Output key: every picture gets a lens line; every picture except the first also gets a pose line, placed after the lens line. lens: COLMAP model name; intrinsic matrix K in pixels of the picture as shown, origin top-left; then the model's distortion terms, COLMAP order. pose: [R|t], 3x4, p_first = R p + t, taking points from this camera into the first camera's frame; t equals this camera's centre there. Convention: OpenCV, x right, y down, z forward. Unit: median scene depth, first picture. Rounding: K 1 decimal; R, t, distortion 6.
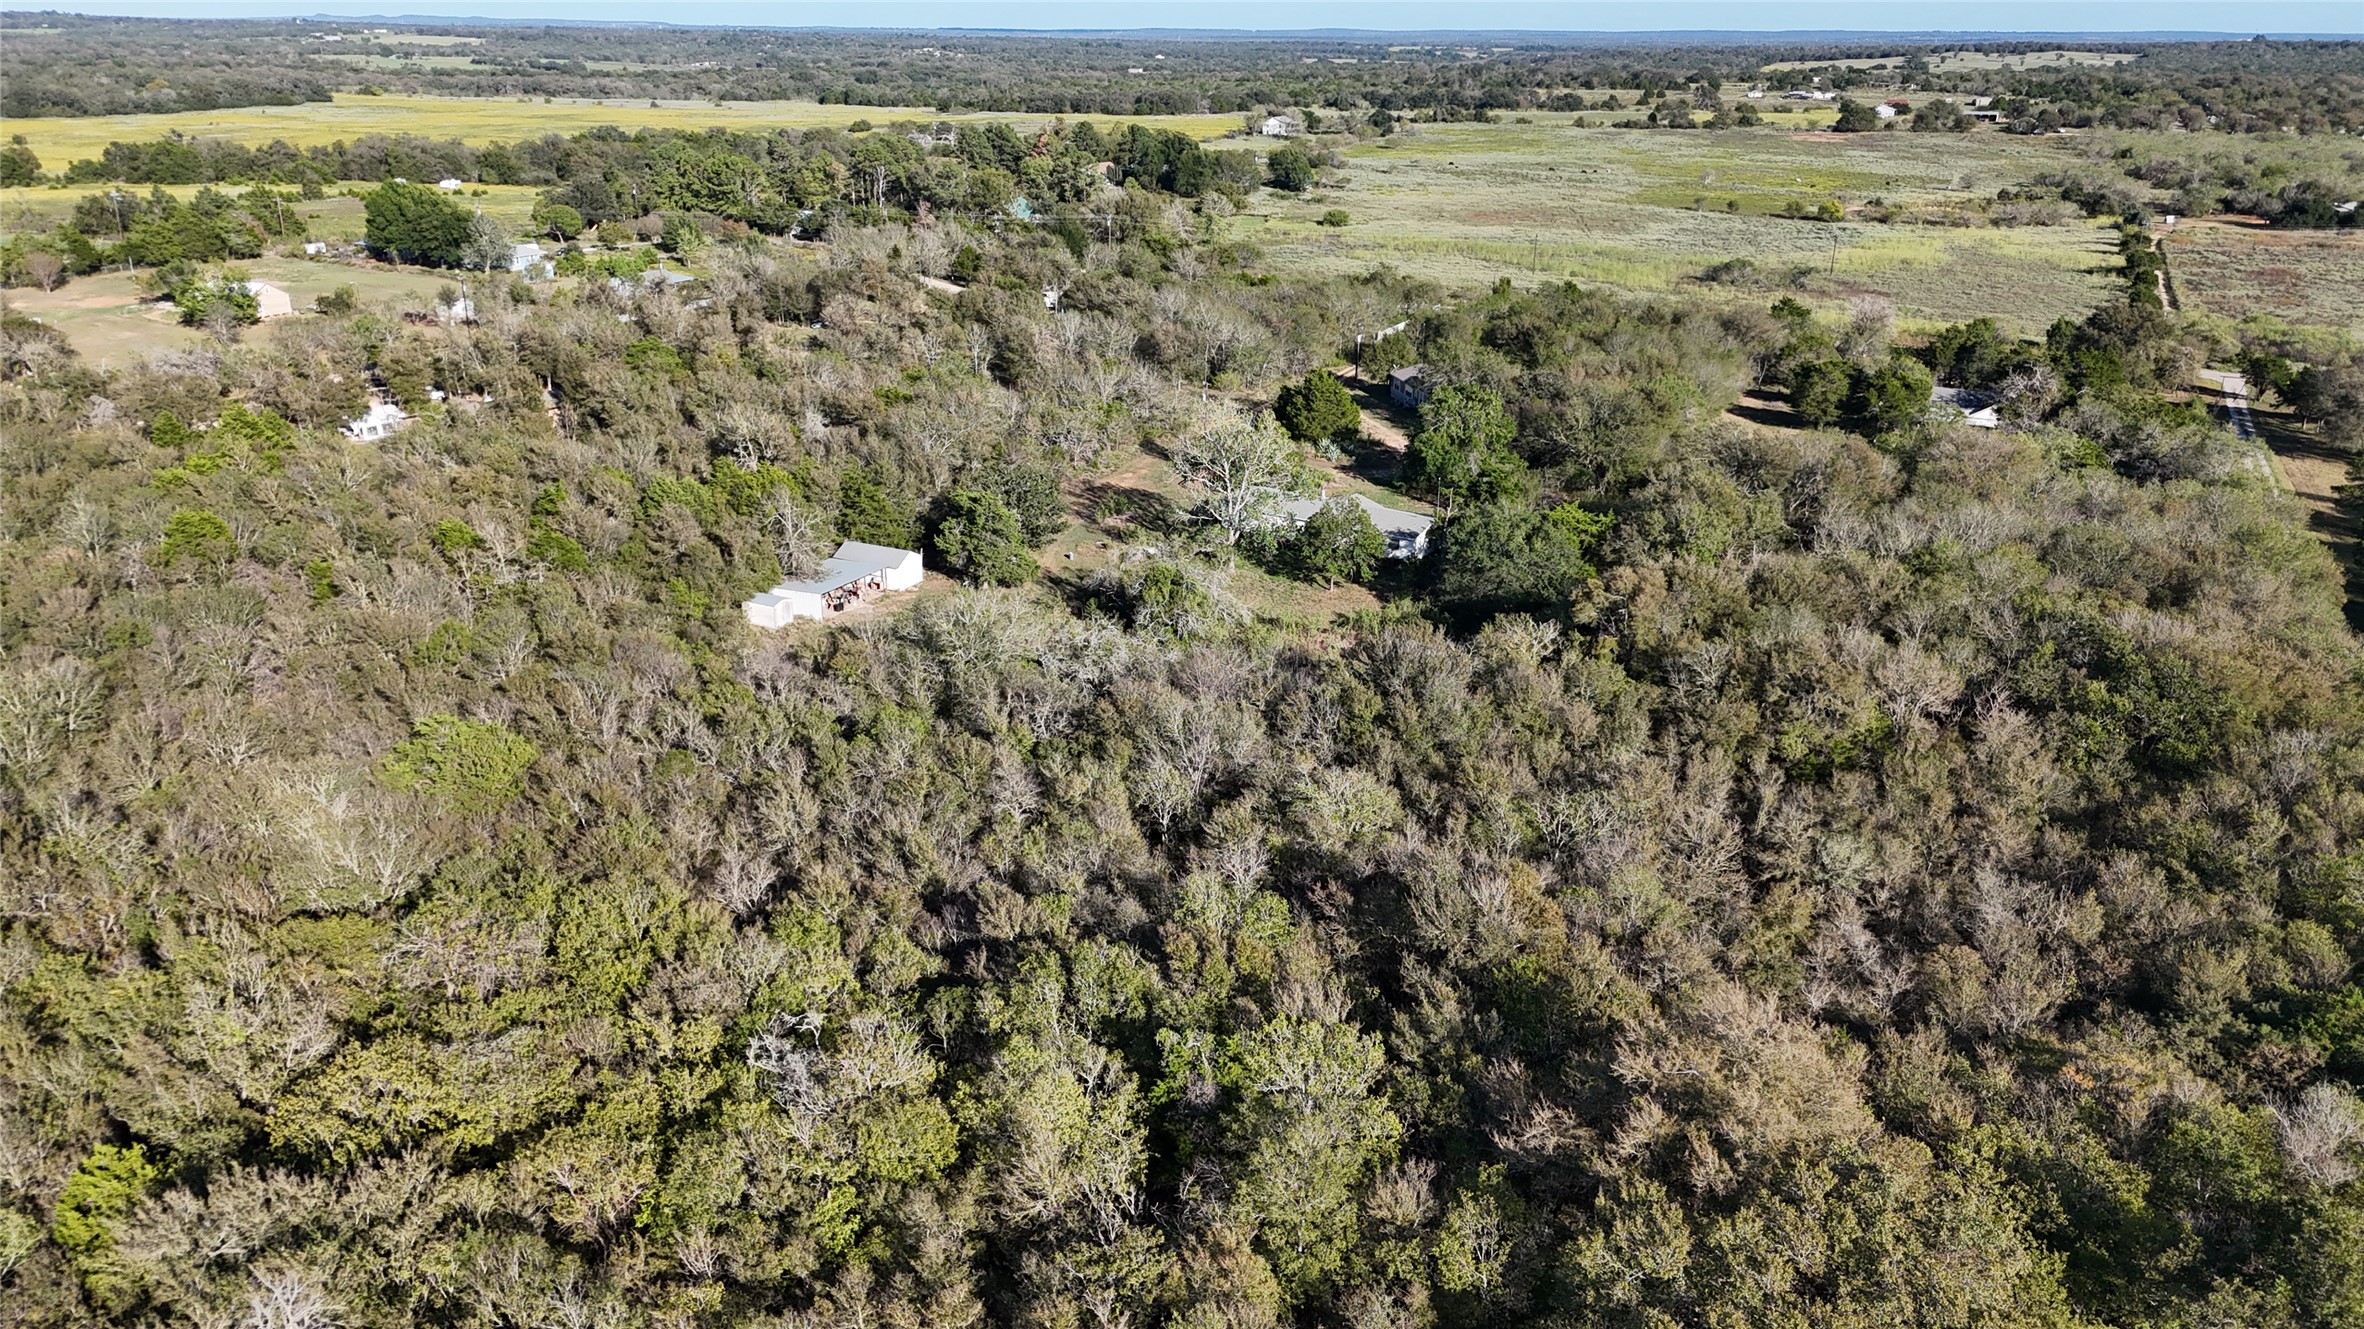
lens RADIAL K [[1732.1, 0, 1186.5], [0, 1732.1, 662.0], [0, 0, 1]] dist [0.049497, -0.052205]
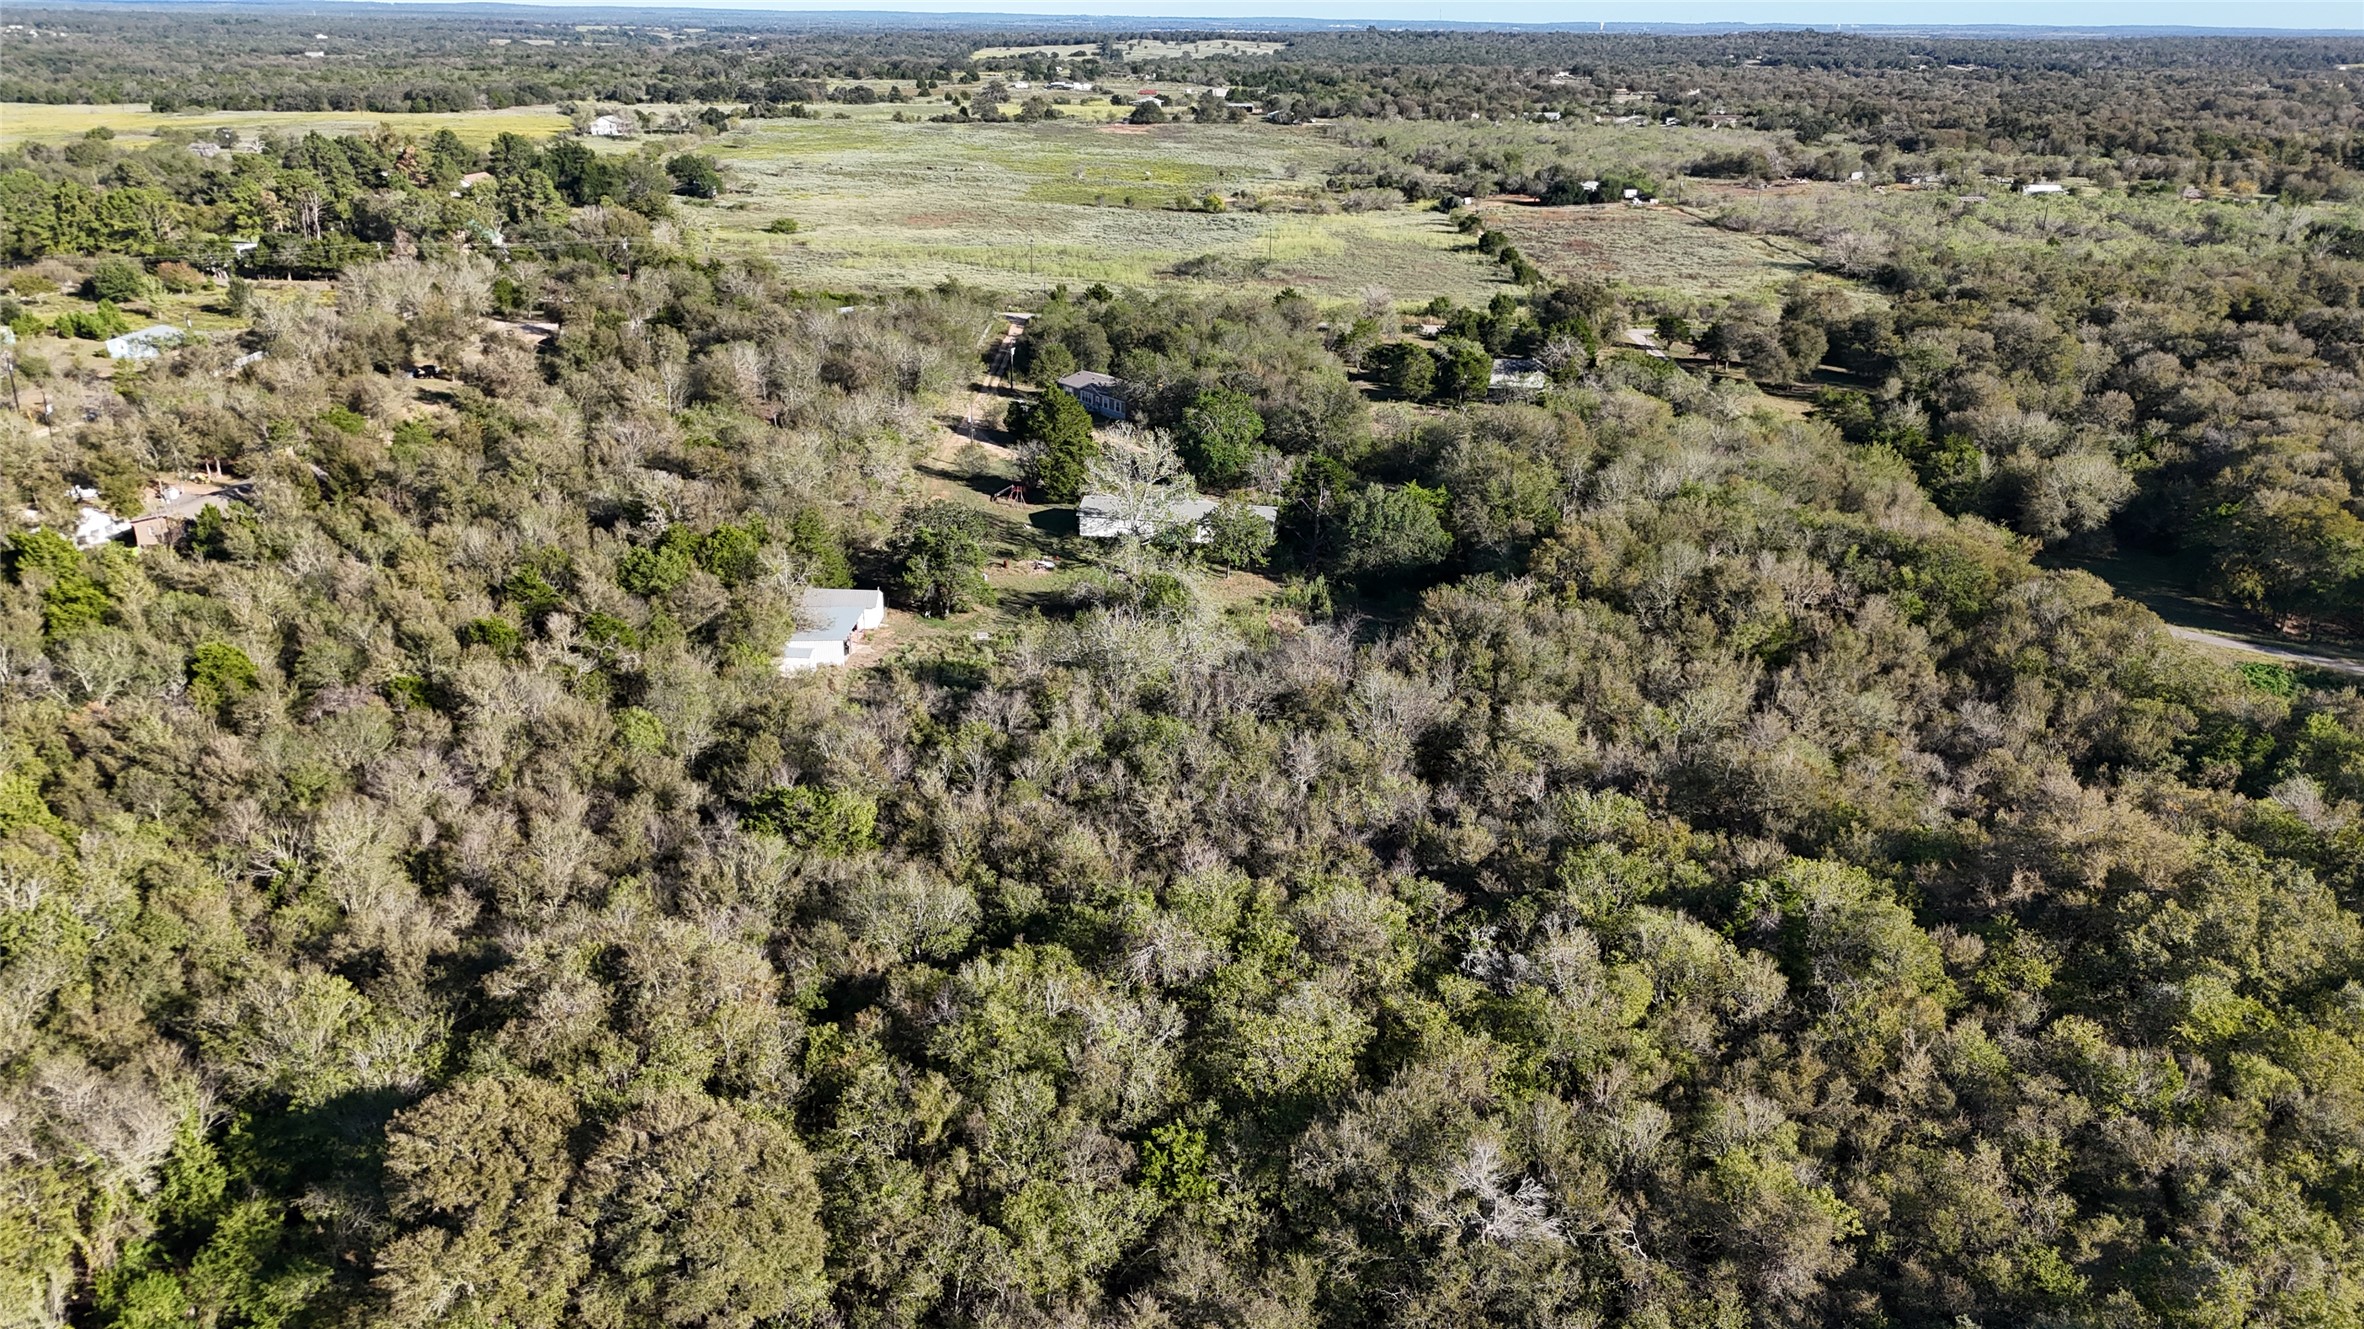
lens RADIAL K [[1732.1, 0, 1186.5], [0, 1732.1, 662.0], [0, 0, 1]] dist [0.049497, -0.052205]
pose [[0.900878, -0.146028, 0.408772, -0.099305], [0.141062, 0.989090, 0.042457, -0.008891], [-0.410512, 0.019414, 0.911648, -0.011529]]
